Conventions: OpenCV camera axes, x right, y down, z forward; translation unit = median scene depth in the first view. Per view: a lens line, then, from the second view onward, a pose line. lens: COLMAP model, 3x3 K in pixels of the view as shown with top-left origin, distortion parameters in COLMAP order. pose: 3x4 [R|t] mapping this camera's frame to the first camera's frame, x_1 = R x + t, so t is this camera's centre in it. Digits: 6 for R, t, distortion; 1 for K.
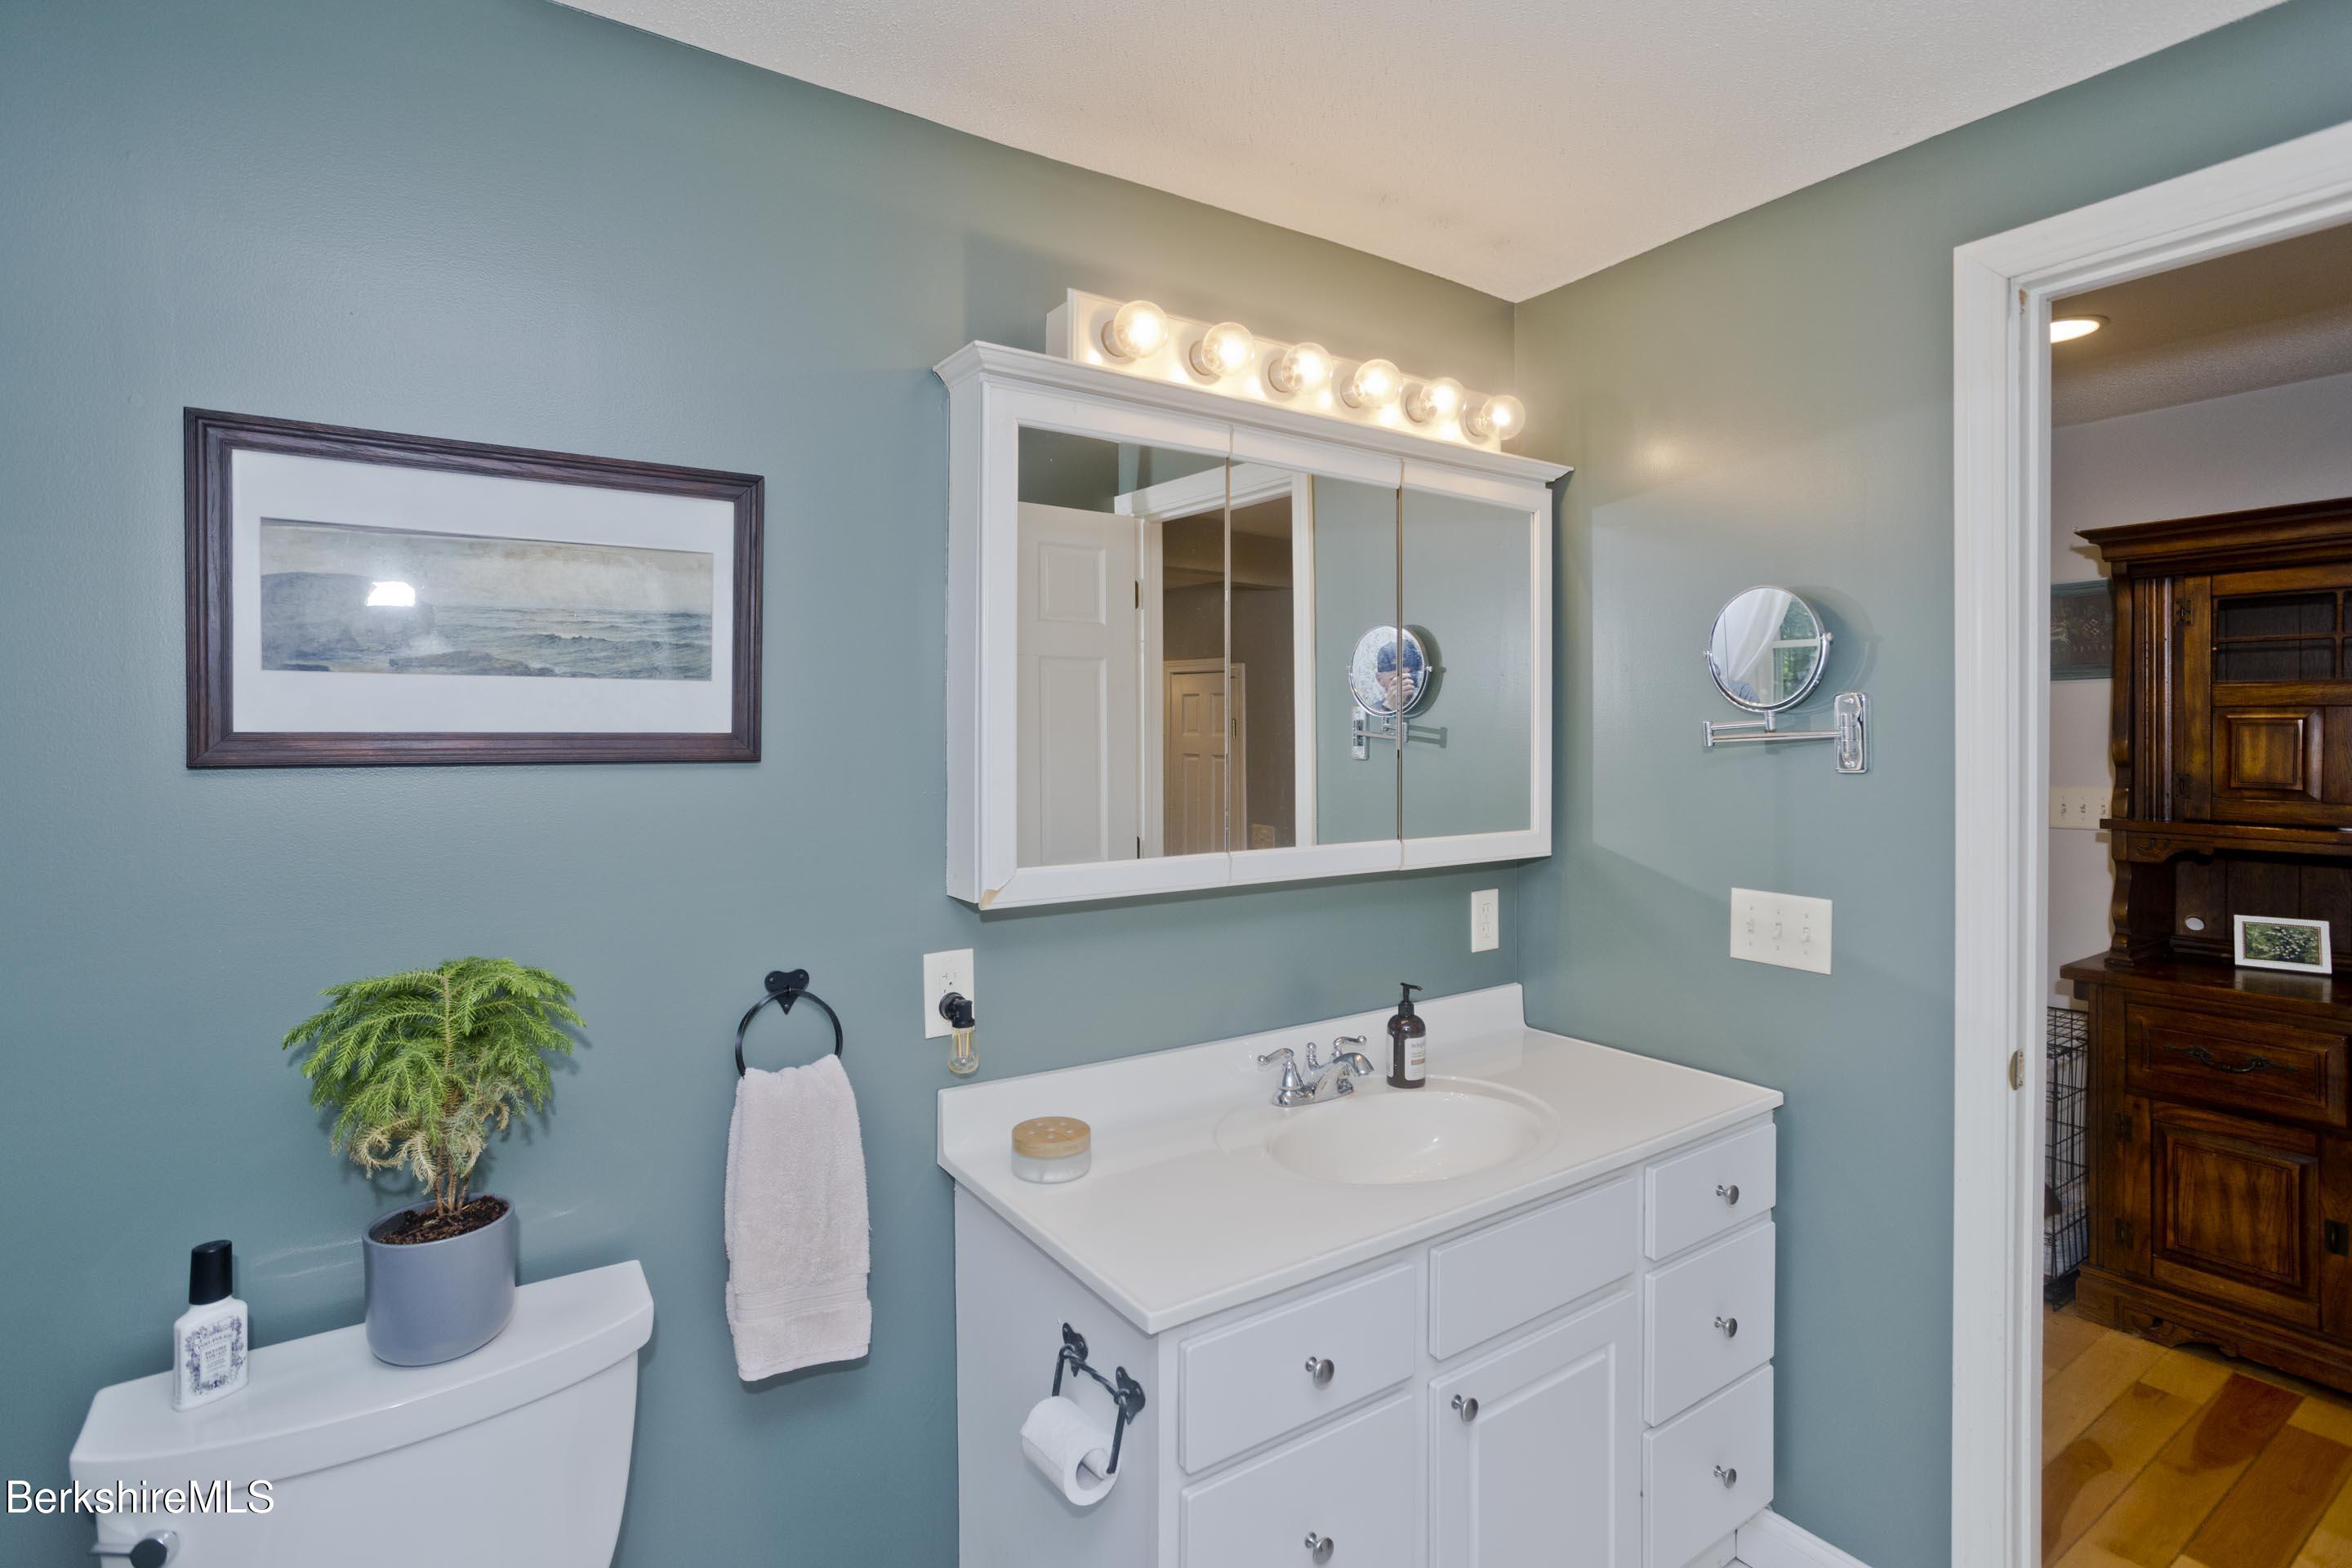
lens RADIAL K [[1147.1, 0, 1178.4], [0, 1147.1, 768.6], [0, 0, 1]] dist [-0.018033, -0.000036]
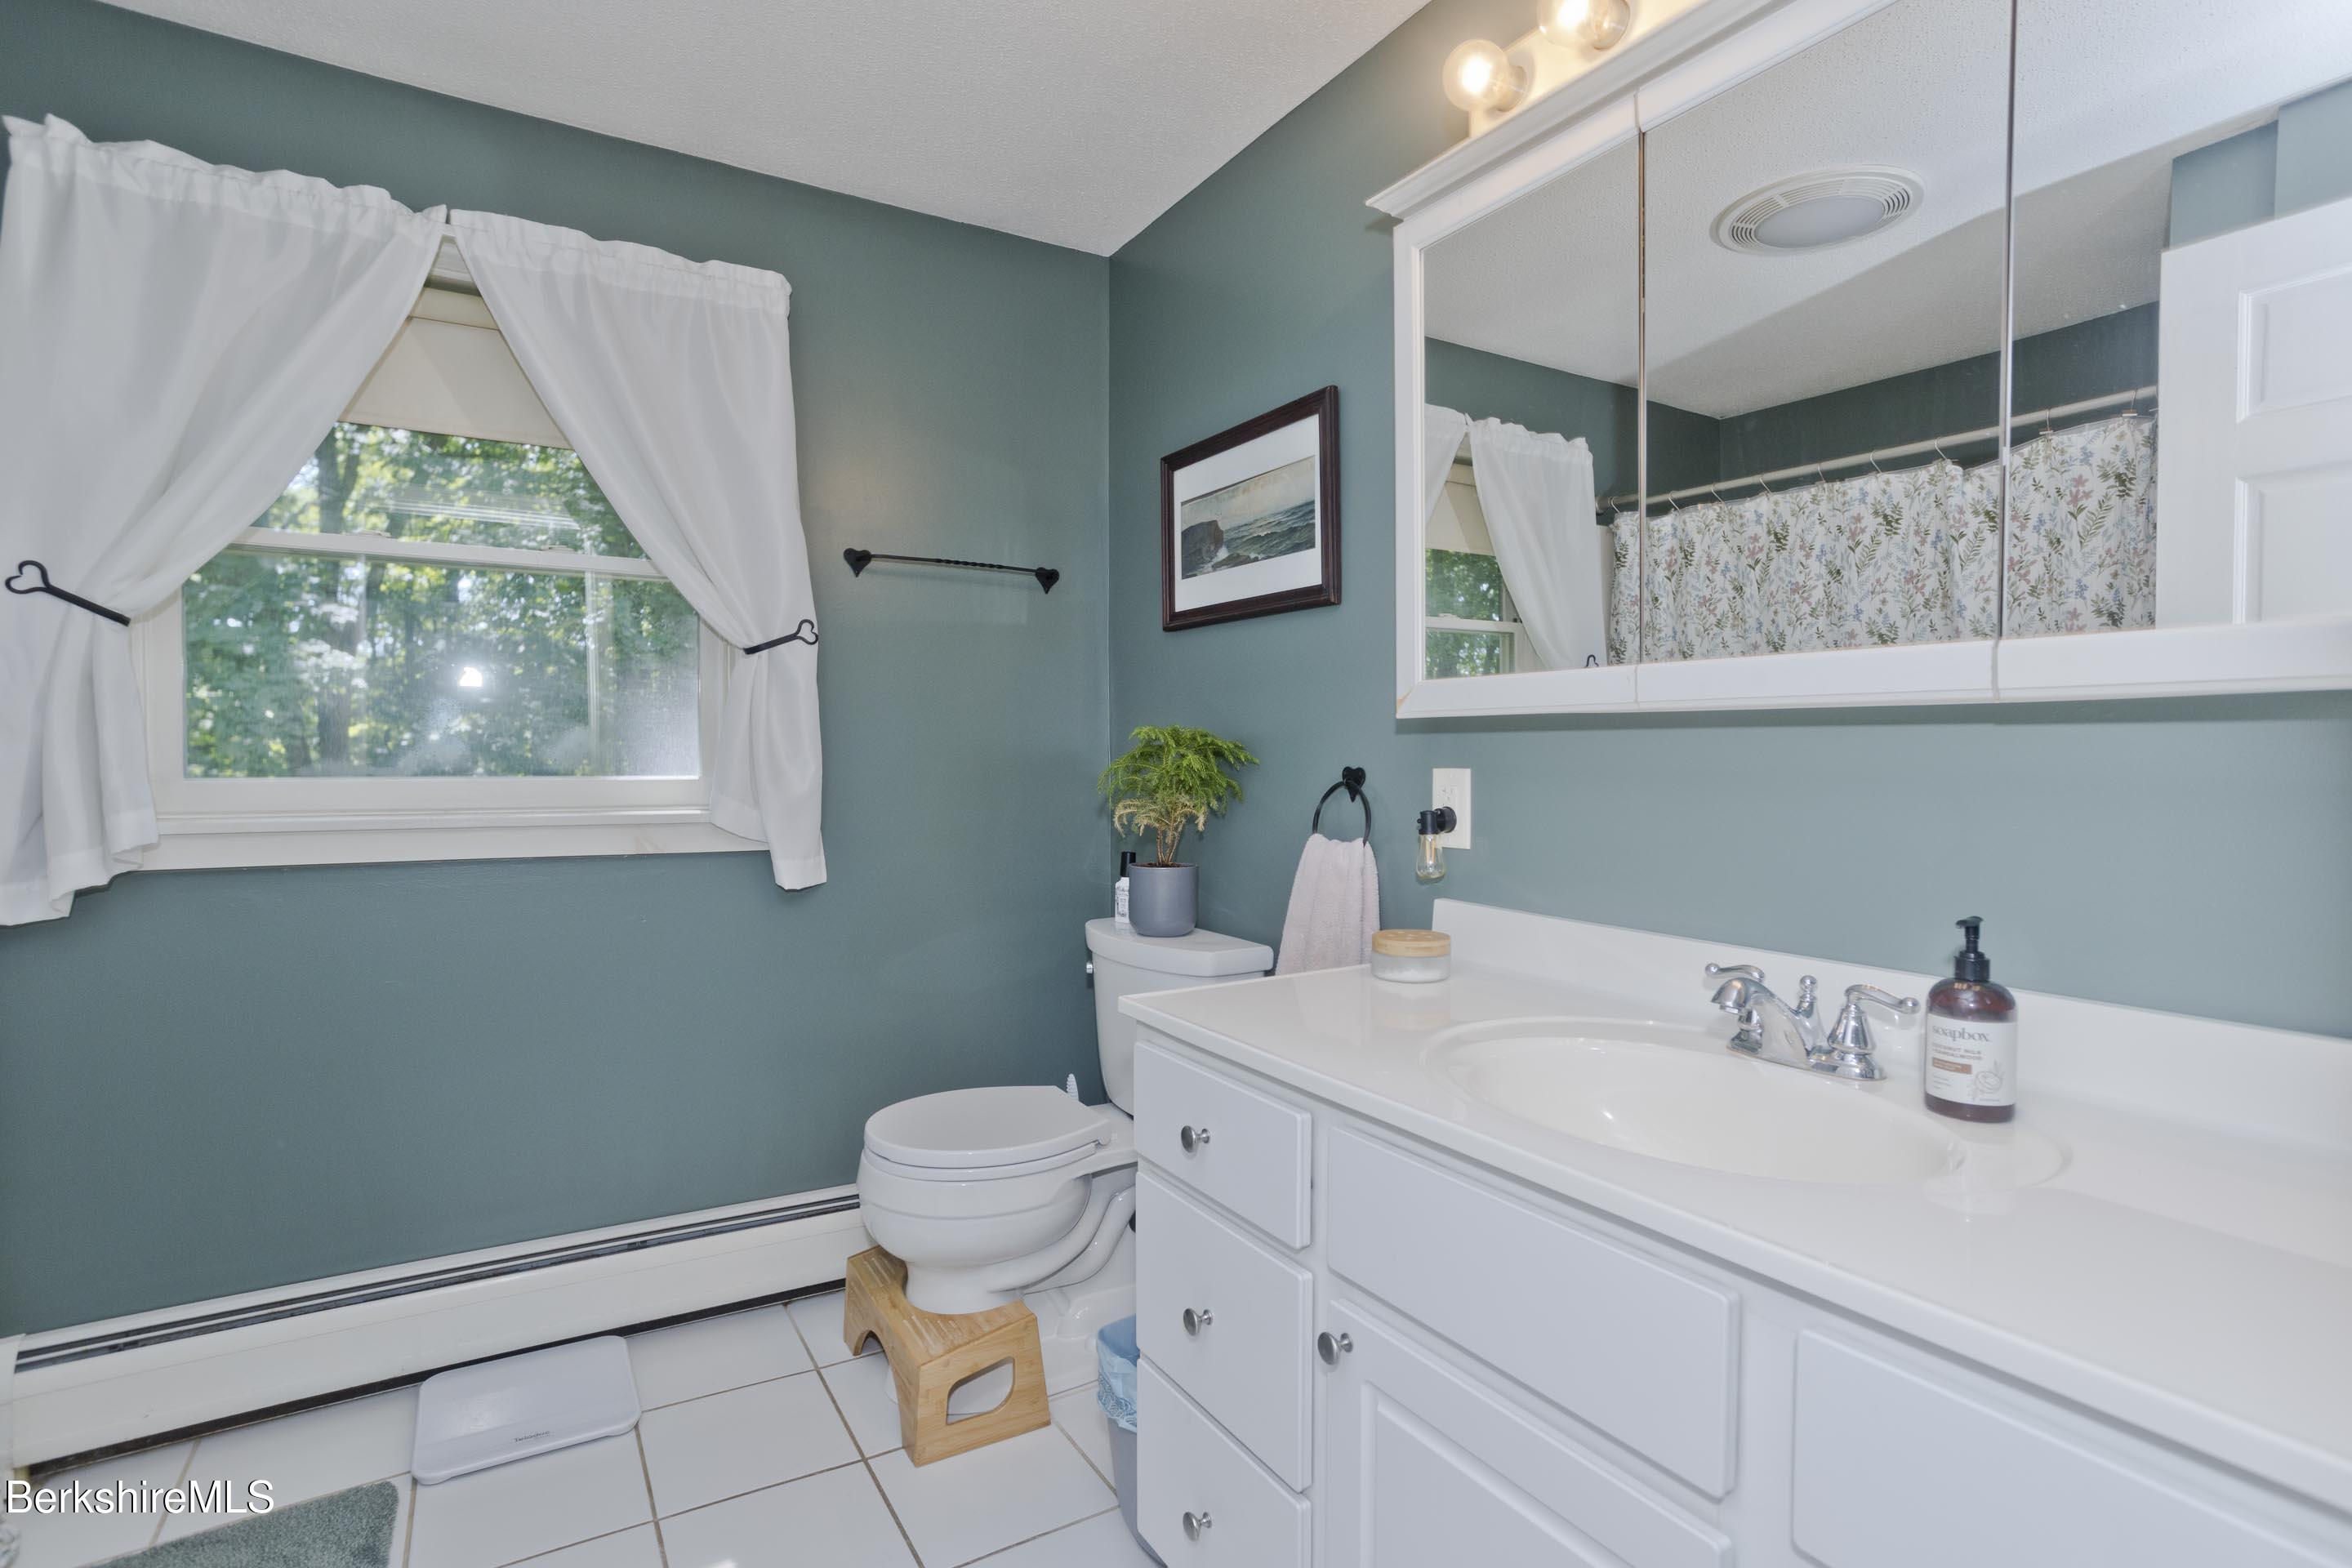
lens RADIAL K [[1147.1, 0, 1178.4], [0, 1147.1, 768.6], [0, 0, 1]] dist [-0.018033, -0.000036]
pose [[-0.043368, 0.020601, -0.998847, 0.986028], [-0.029698, 0.999319, 0.021901, 0.163894], [0.998618, 0.030614, -0.042727, 0.907220]]
